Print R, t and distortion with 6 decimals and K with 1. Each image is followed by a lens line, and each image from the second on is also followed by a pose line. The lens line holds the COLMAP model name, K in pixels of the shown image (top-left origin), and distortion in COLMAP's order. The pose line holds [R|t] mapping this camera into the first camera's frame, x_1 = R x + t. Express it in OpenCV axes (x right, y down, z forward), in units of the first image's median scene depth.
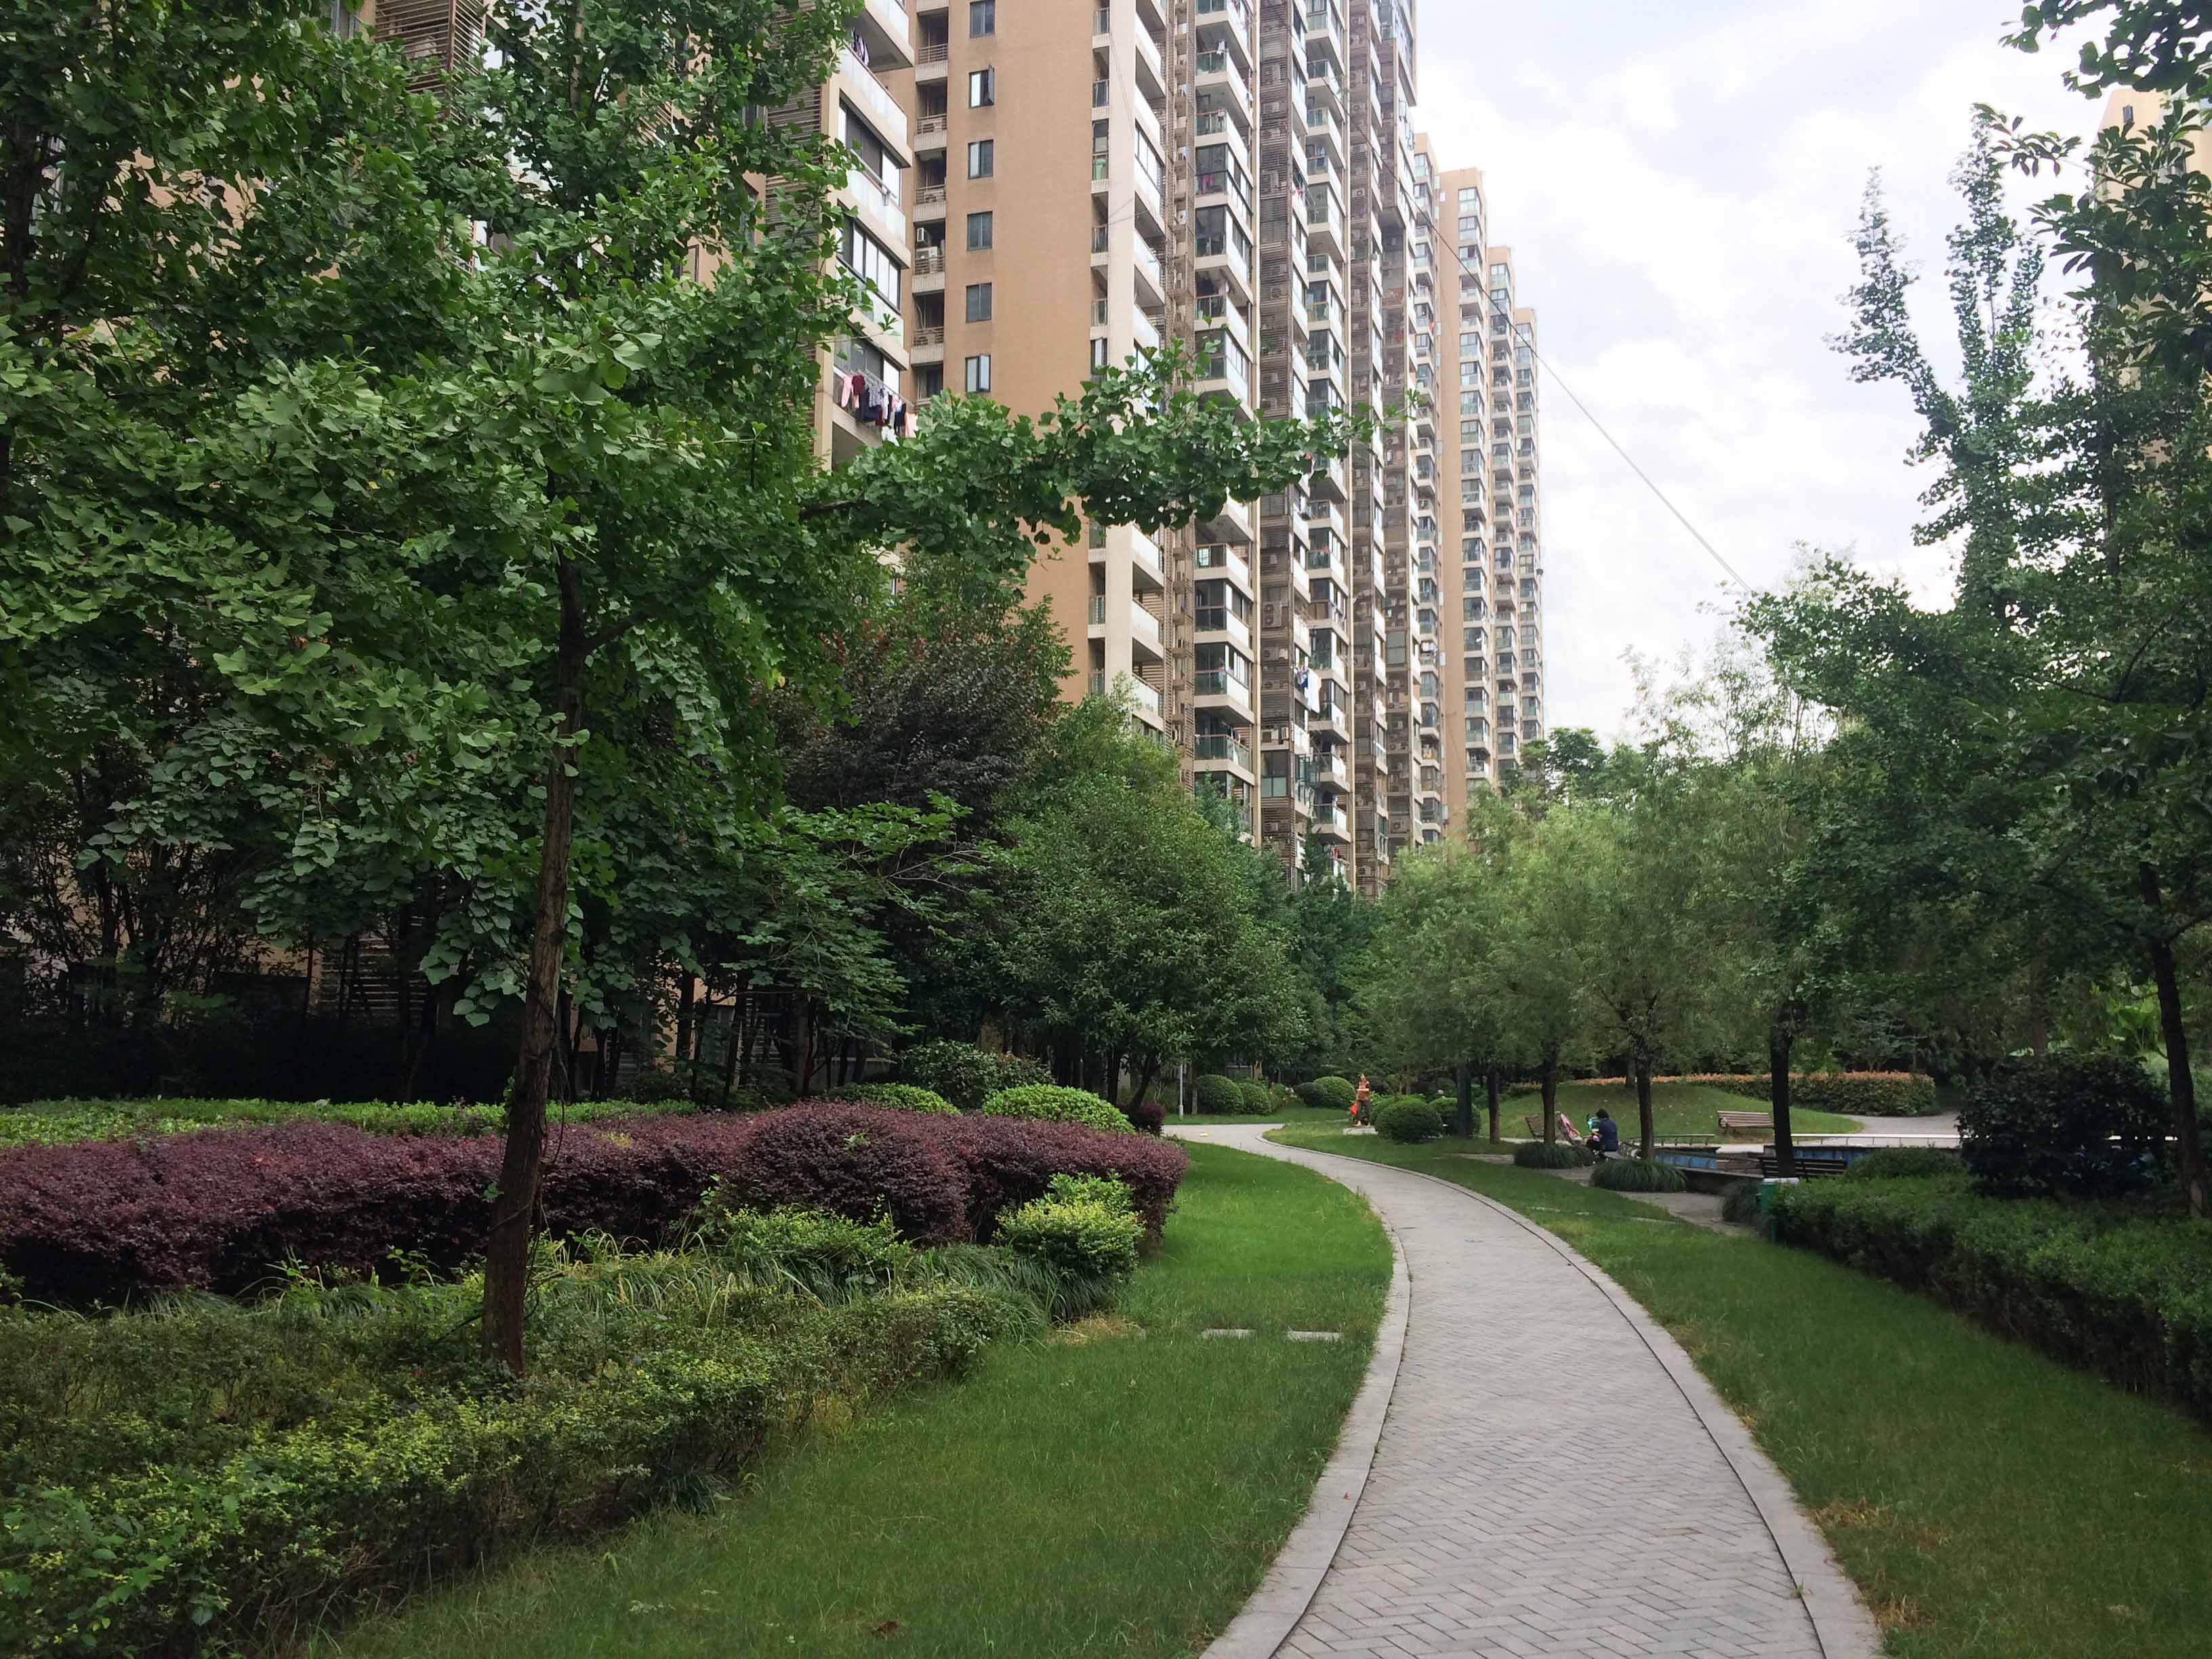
lens RADIAL K [[1939.3, 0, 1100.5], [0, 1939.3, 812.1], [0, 0, 1]] dist [0.096084, -0.116777]
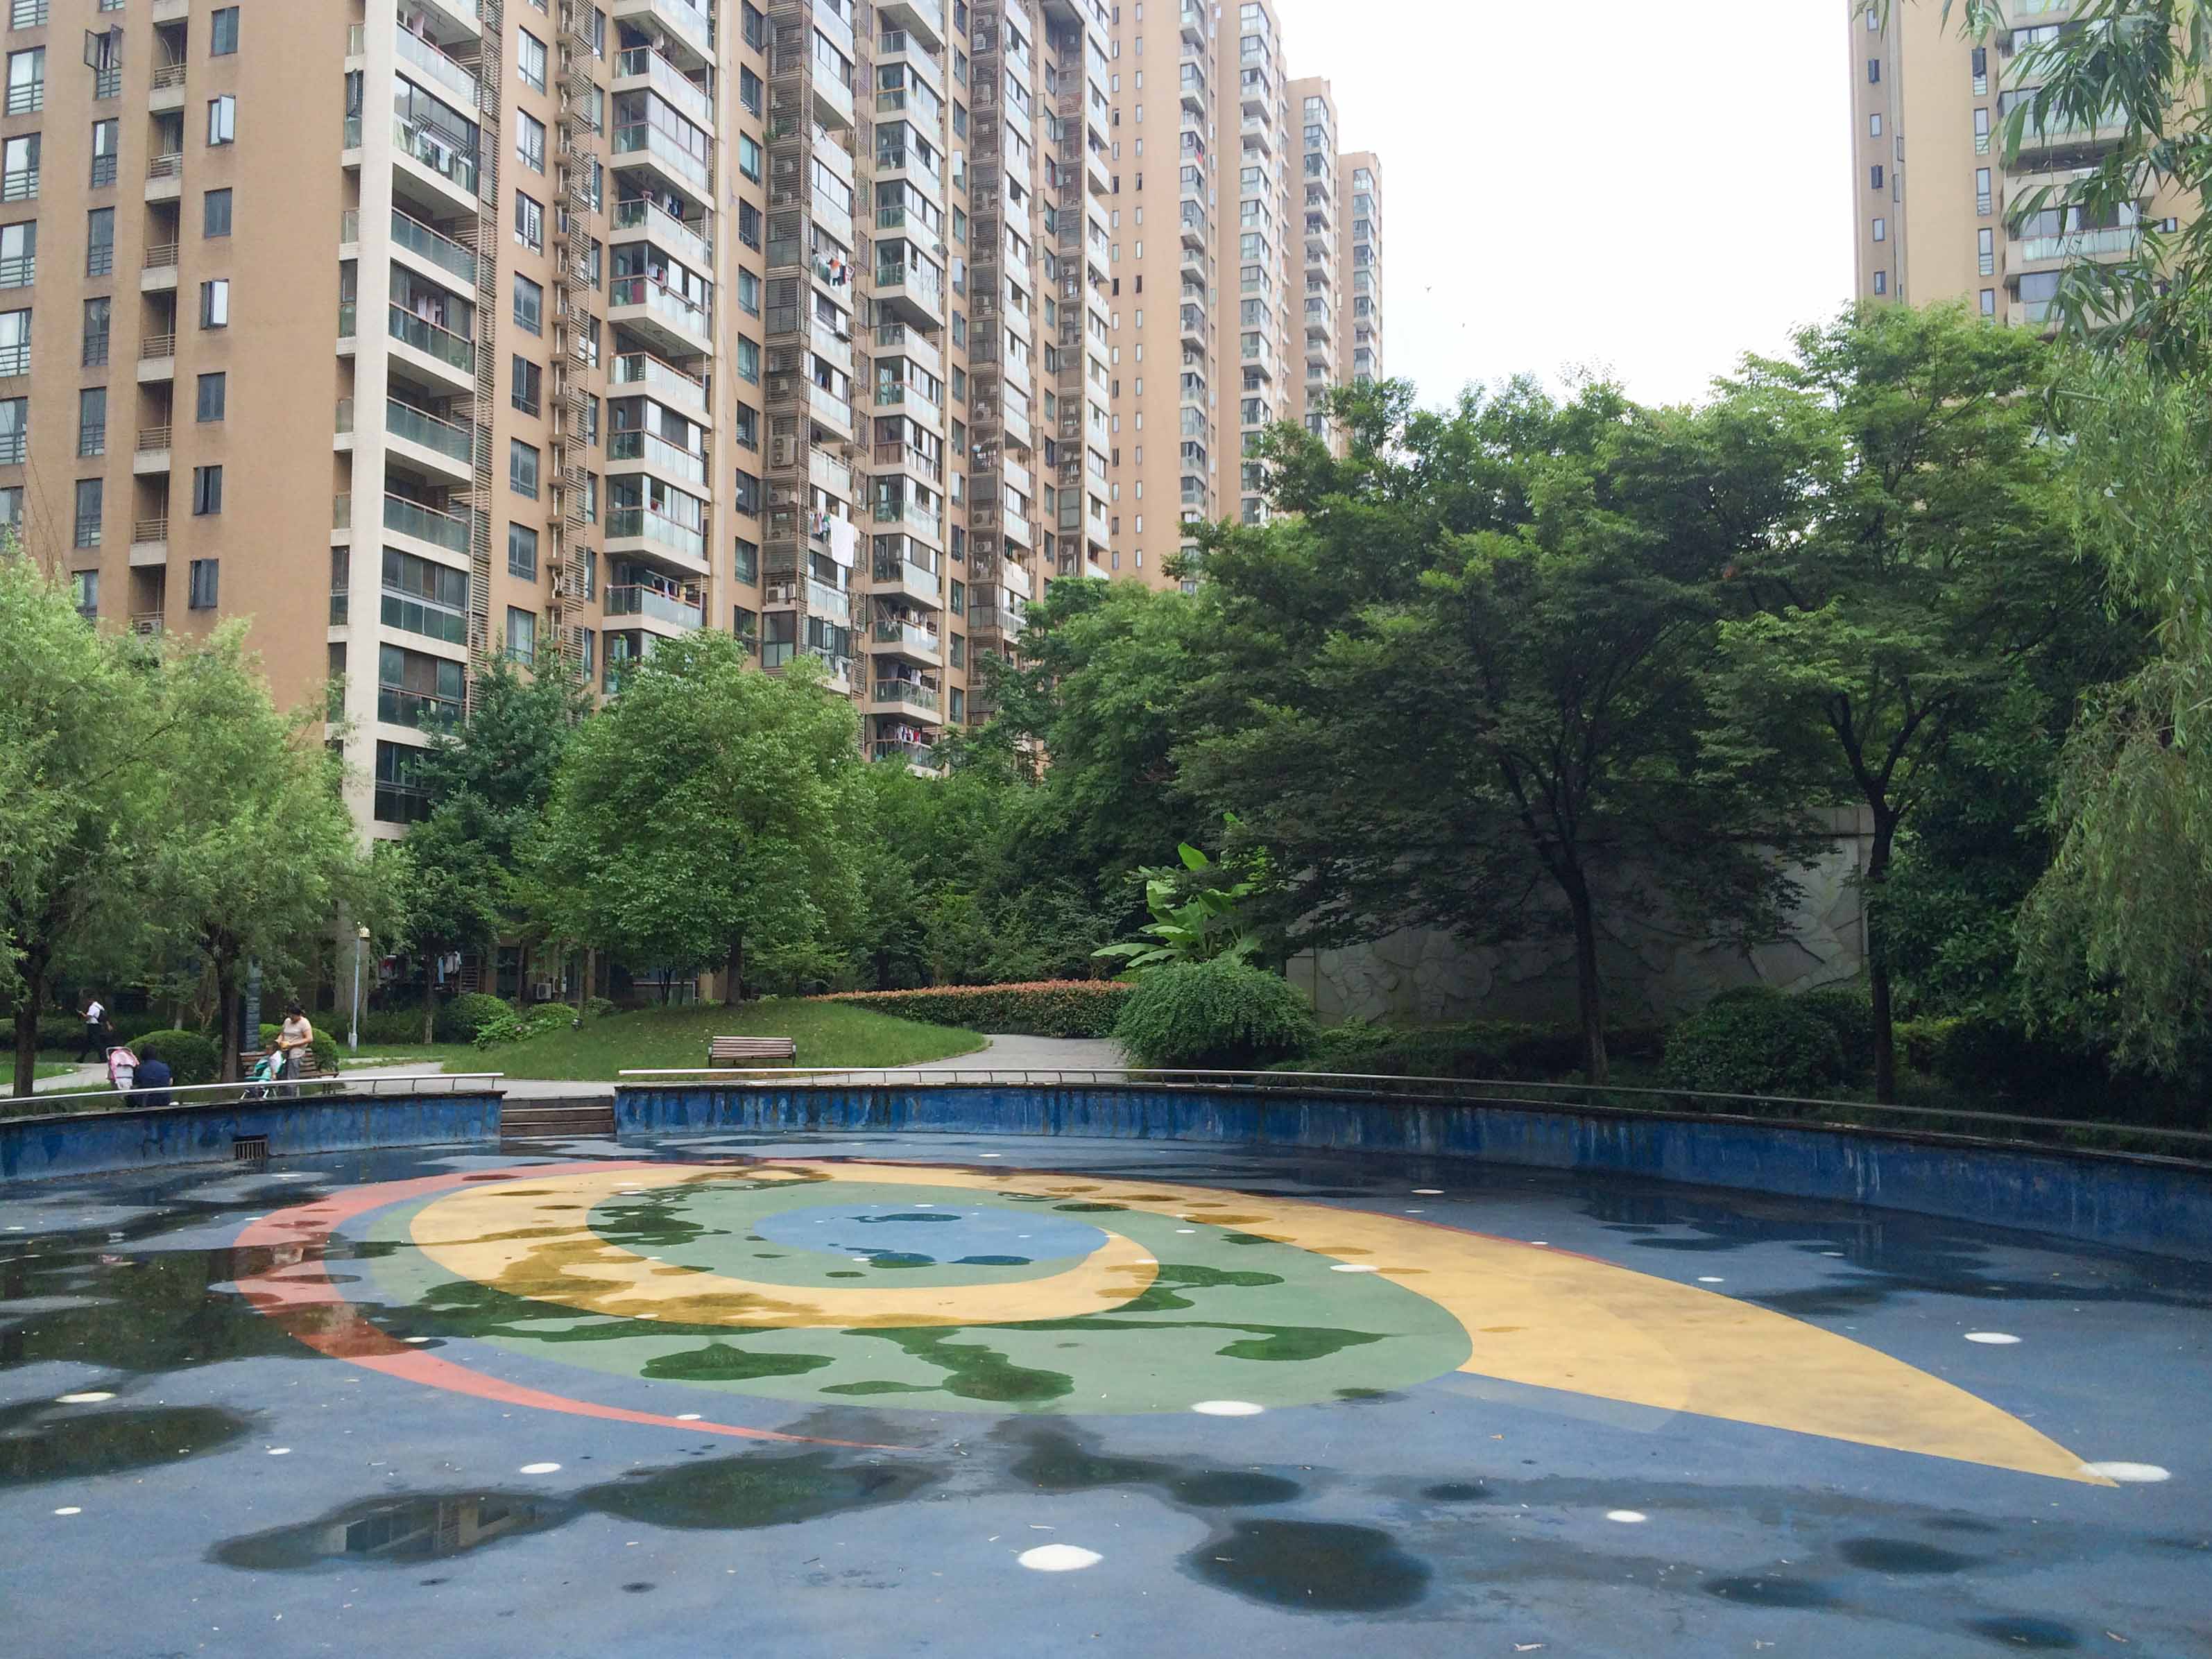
lens RADIAL K [[1939.2, 0, 1100.5], [0, 1939.2, 812.1], [0, 0, 1]] dist [0.096084, -0.116777]
pose [[0.999464, -0.004823, -0.032385, 0.215677], [0.006212, 0.999059, 0.042918, 0.016831], [0.032147, -0.043097, 0.998554, 0.128785]]
